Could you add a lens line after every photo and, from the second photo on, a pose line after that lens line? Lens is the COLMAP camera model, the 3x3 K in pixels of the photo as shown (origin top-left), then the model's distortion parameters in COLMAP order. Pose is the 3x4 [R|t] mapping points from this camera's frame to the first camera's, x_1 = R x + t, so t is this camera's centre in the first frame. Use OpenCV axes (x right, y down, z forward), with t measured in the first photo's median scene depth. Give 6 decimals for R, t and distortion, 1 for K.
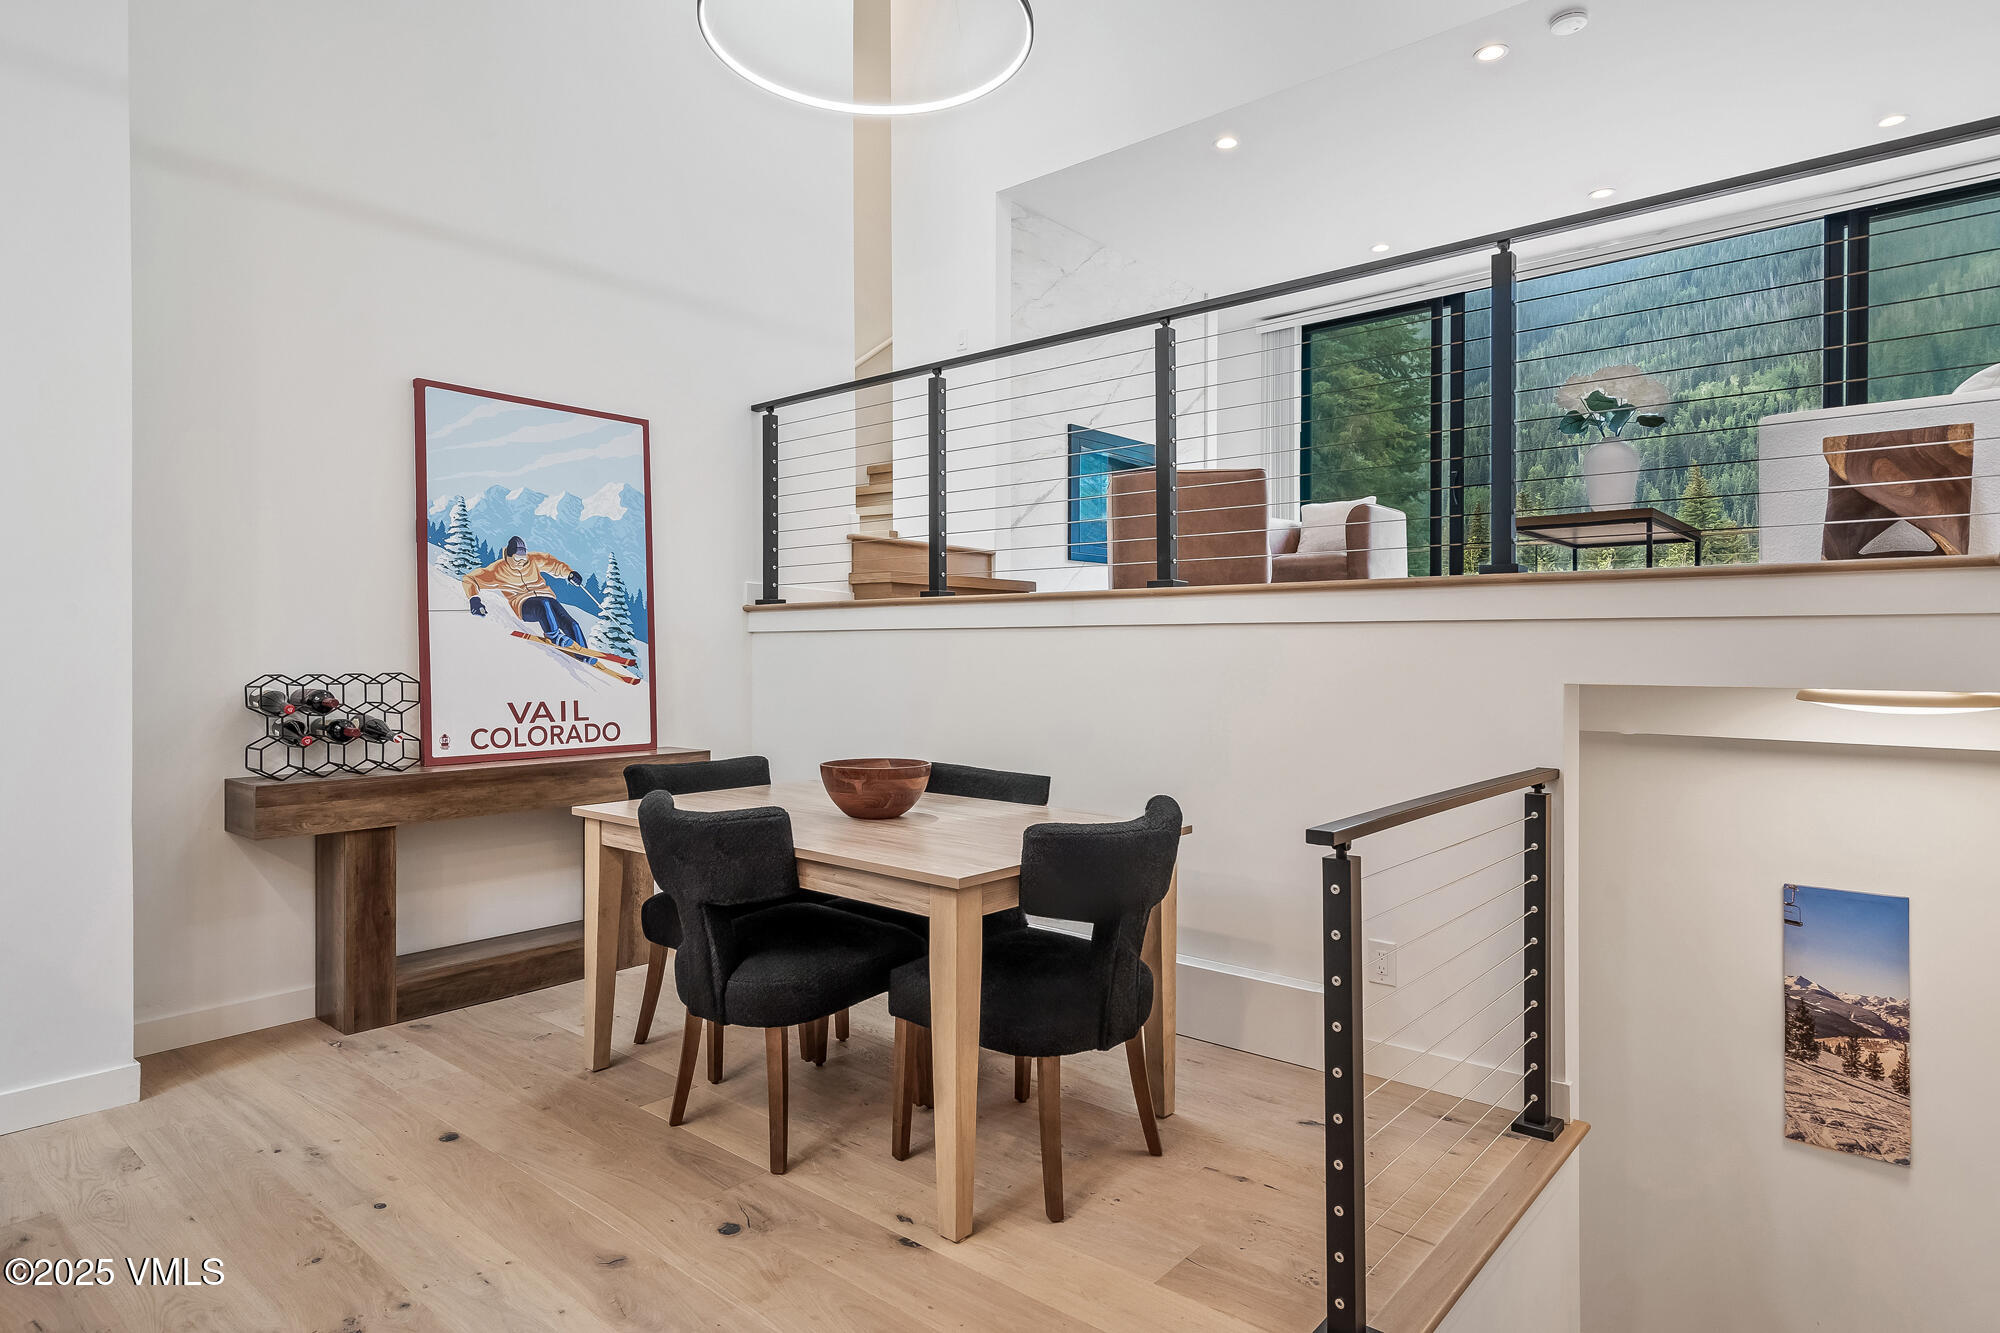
lens RADIAL K [[1099.8, 0, 1009.5], [0, 1099.8, 657.1], [0, 0, 1]] dist [0.012008, 0.000422]
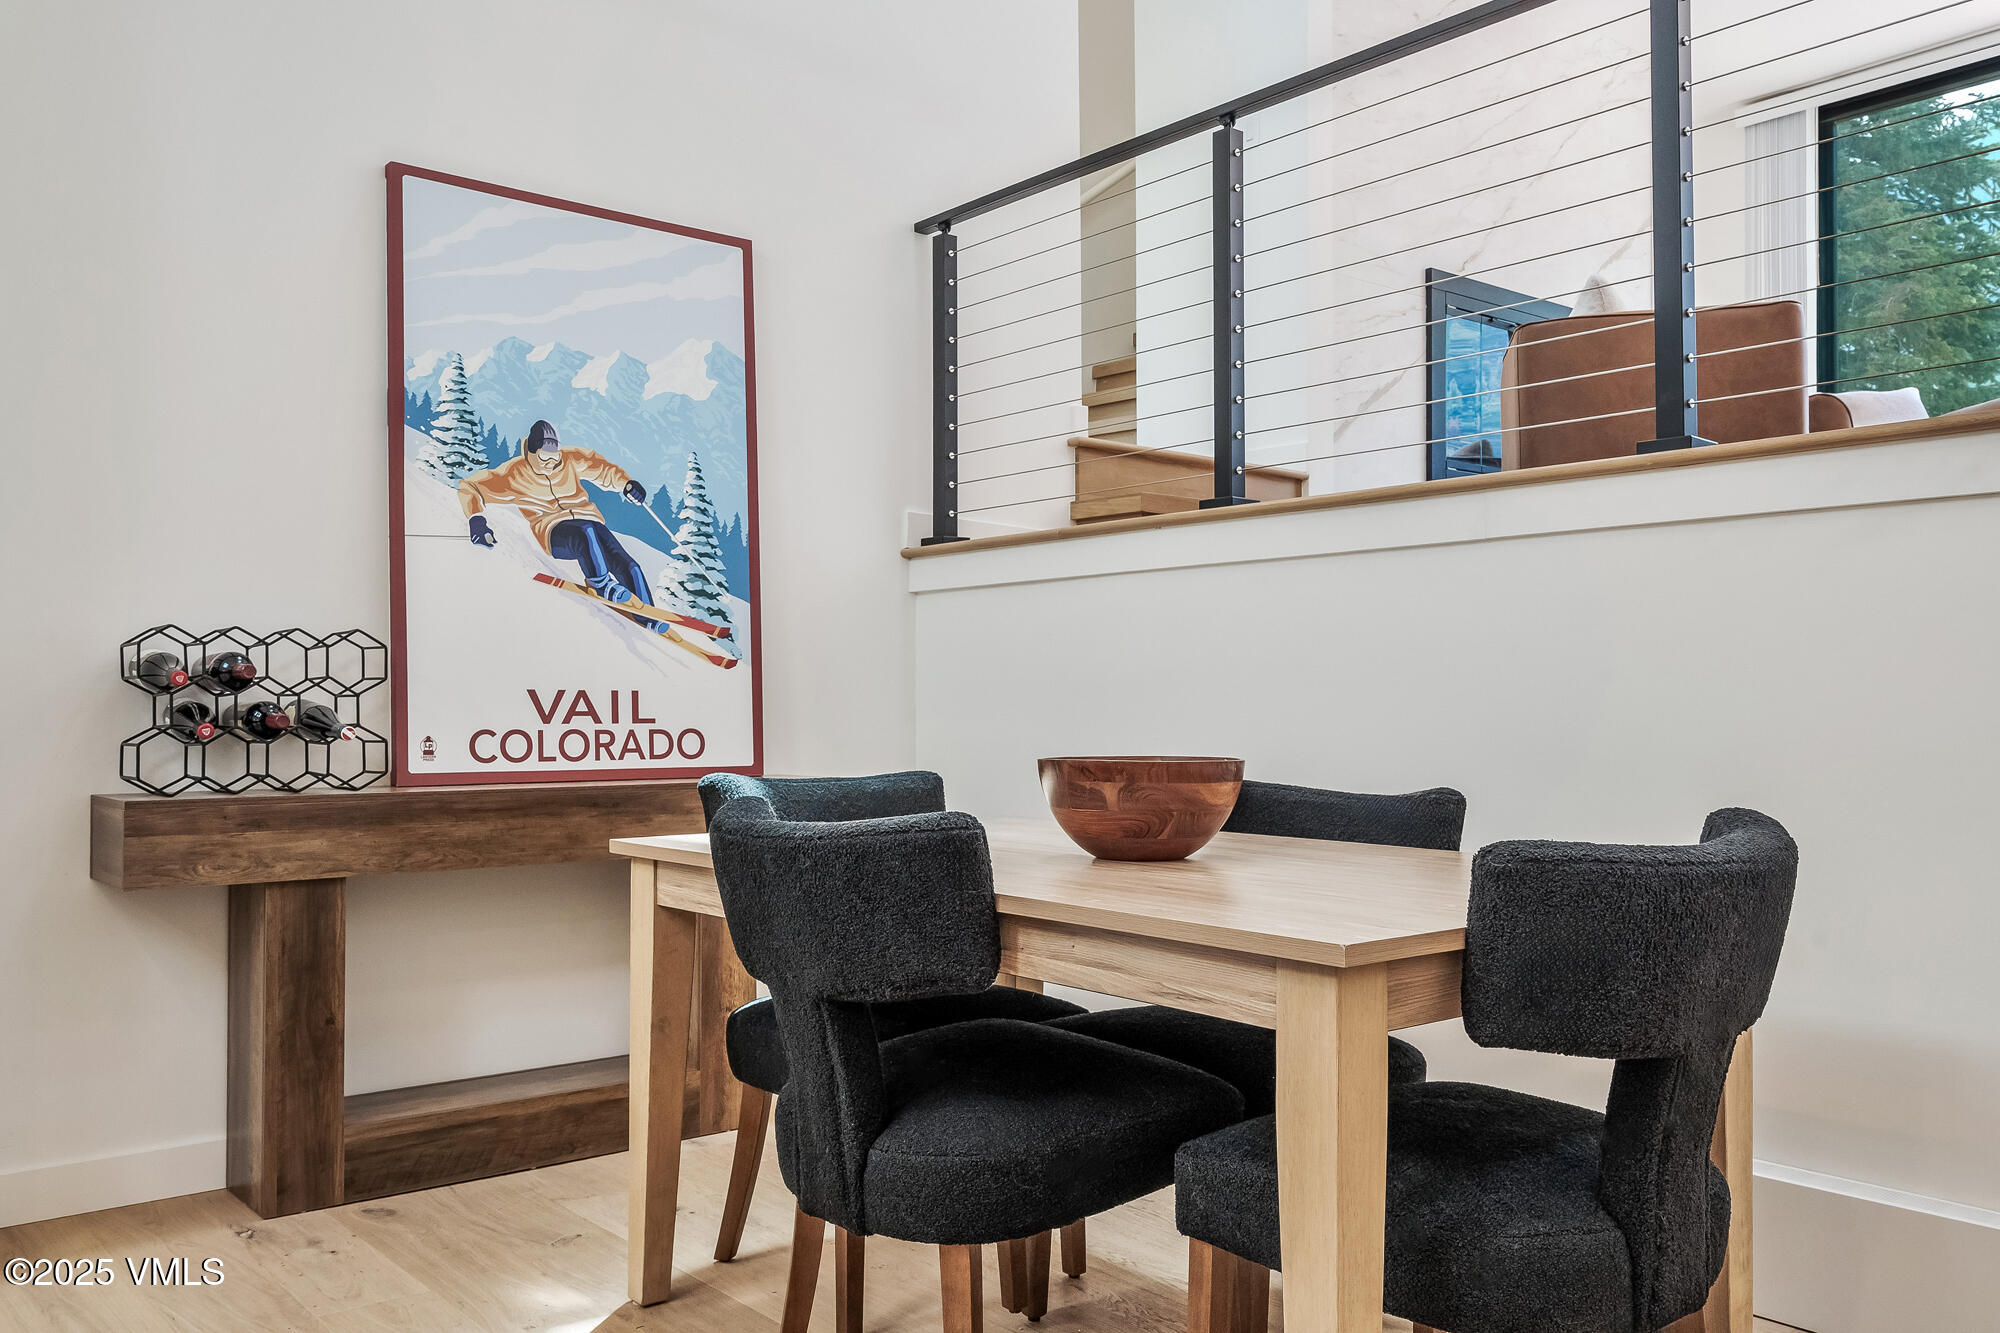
lens RADIAL K [[1598.8, 0, 1012.3], [0, 1598.8, 683.5], [0, 0, 1]] dist [0.011989, -0.001578]
pose [[0.985590, -0.005022, -0.169074, -0.040522], [0.001352, 0.999761, -0.021814, 0.060717], [0.169144, 0.021271, 0.985362, 0.176192]]
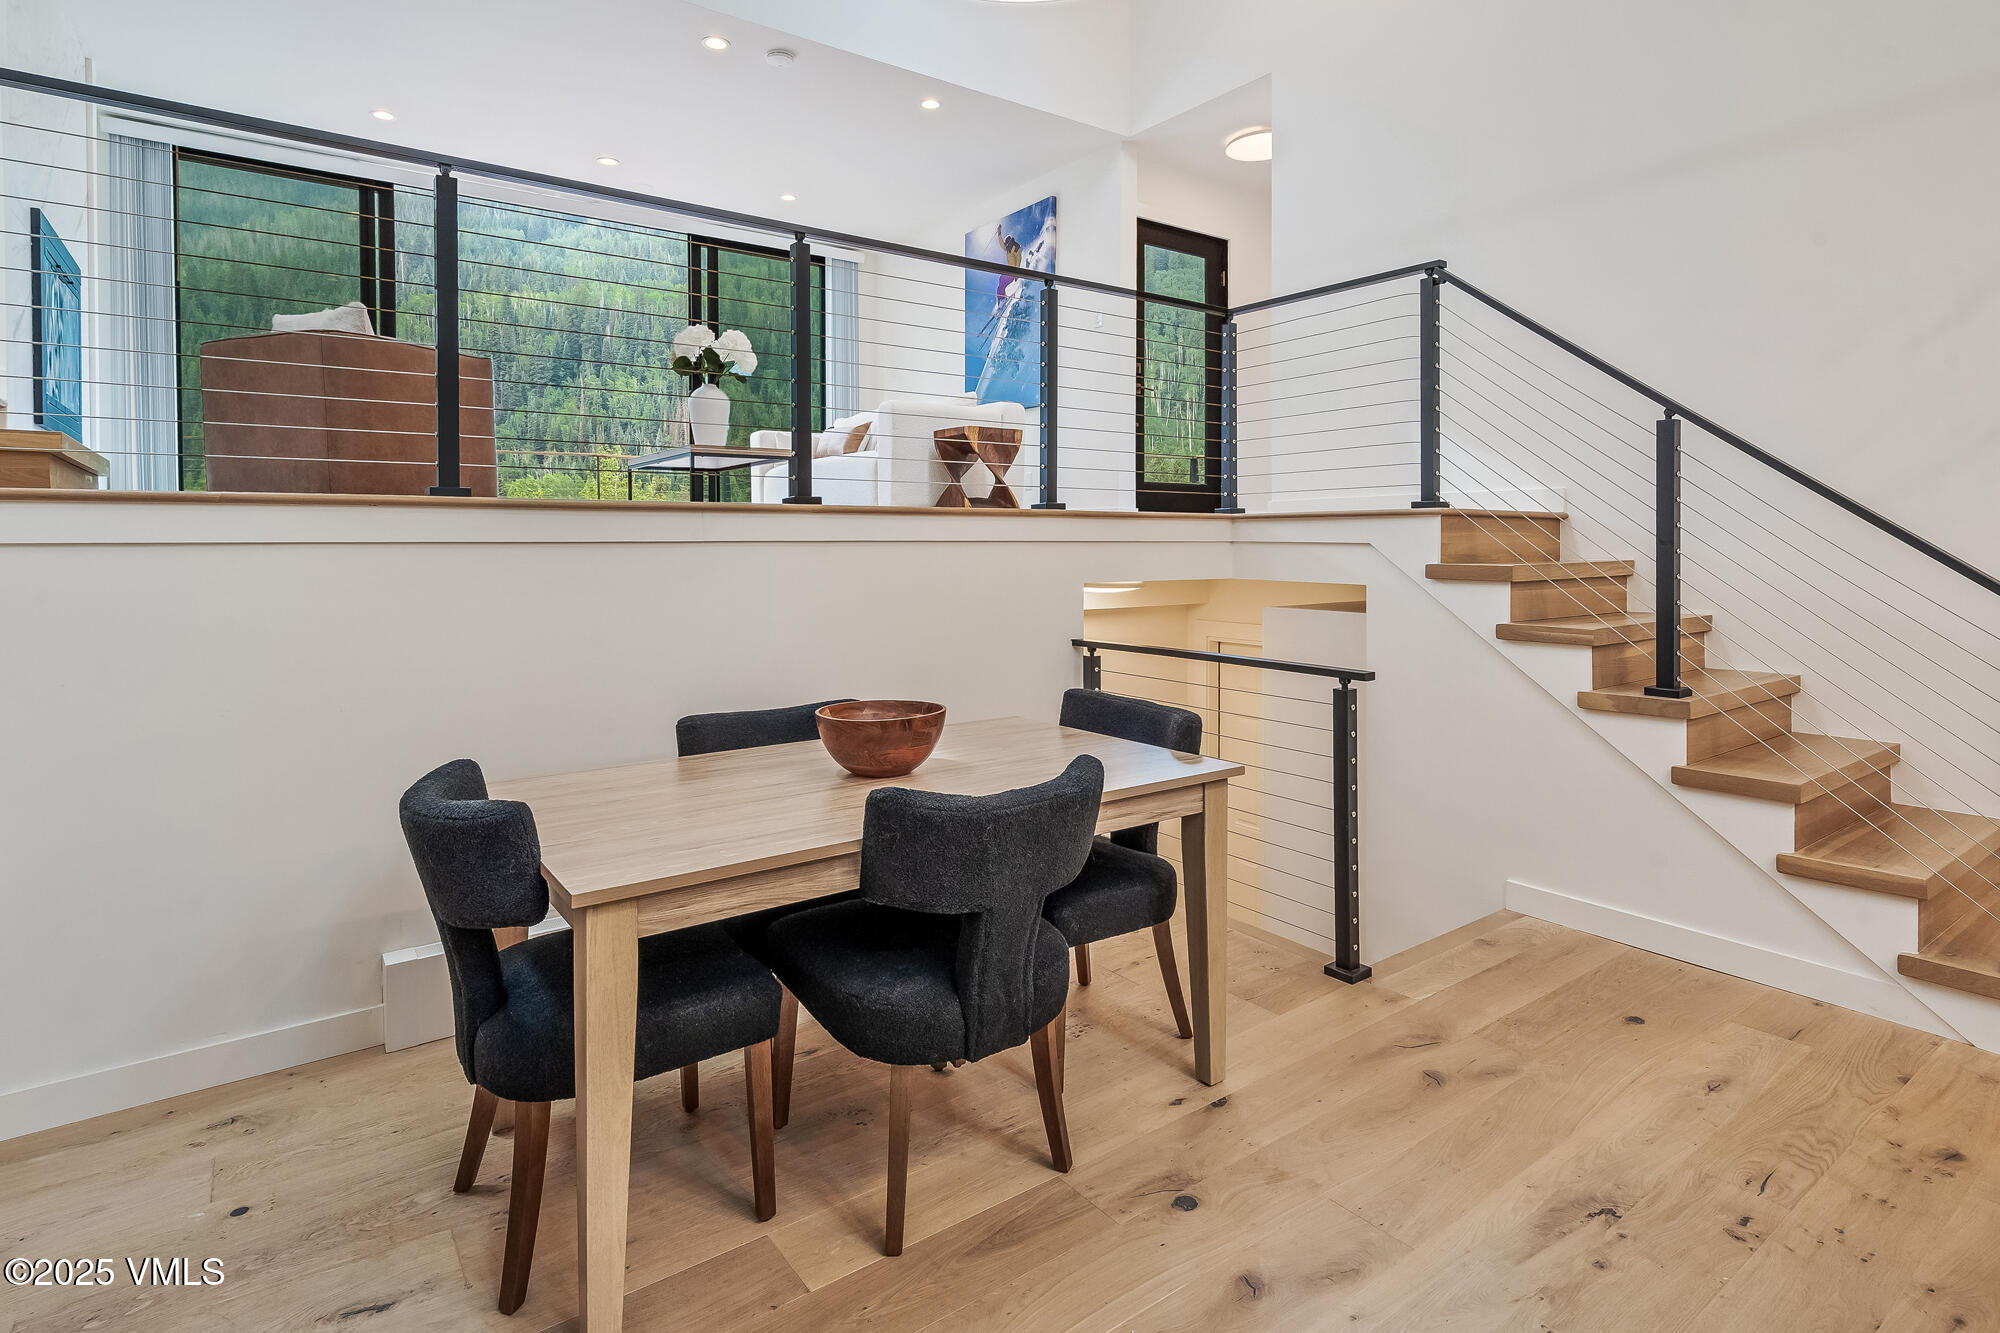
lens RADIAL K [[1023.5, 0, 1003.7], [0, 1023.5, 545.7], [0, 0, 1]] dist [-0.000094, 0.000473]
pose [[0.244346, -0.006314, 0.969668, -0.653746], [0.013431, 0.999905, 0.003127, -0.021446], [-0.969595, 0.012259, 0.244407, 0.544910]]
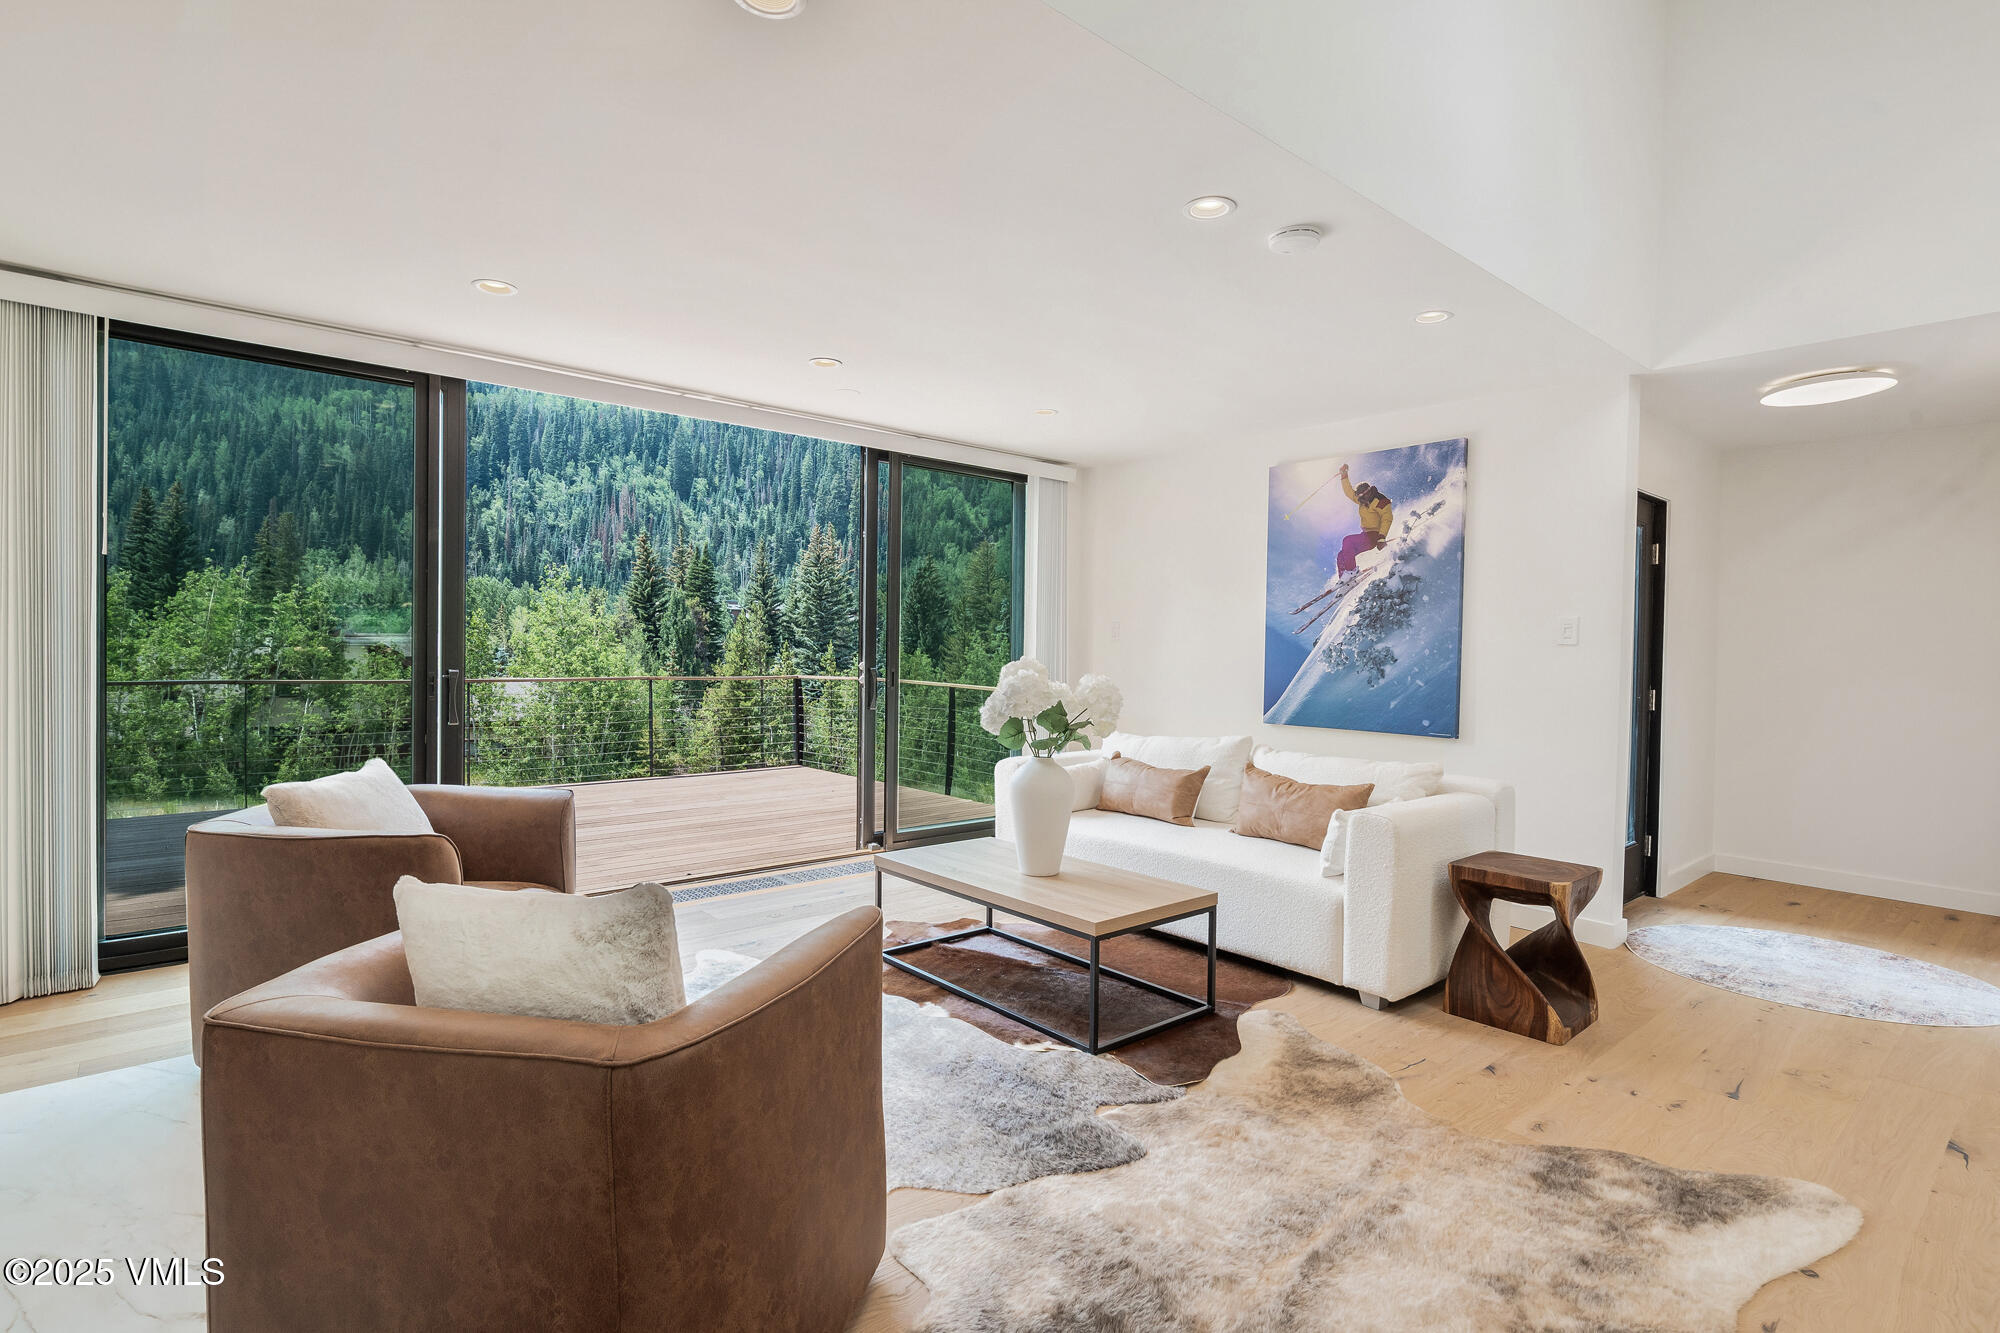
lens RADIAL K [[964.5, 0, 999.9], [0, 964.5, 659.5], [0, 0, 1]] dist [0.004872, 0.001905]
pose [[0.164740, -0.009825, 0.986288, -0.134919], [-0.005705, 0.999924, 0.010913, -0.370434], [-0.986320, -0.007424, 0.164672, 1.256196]]
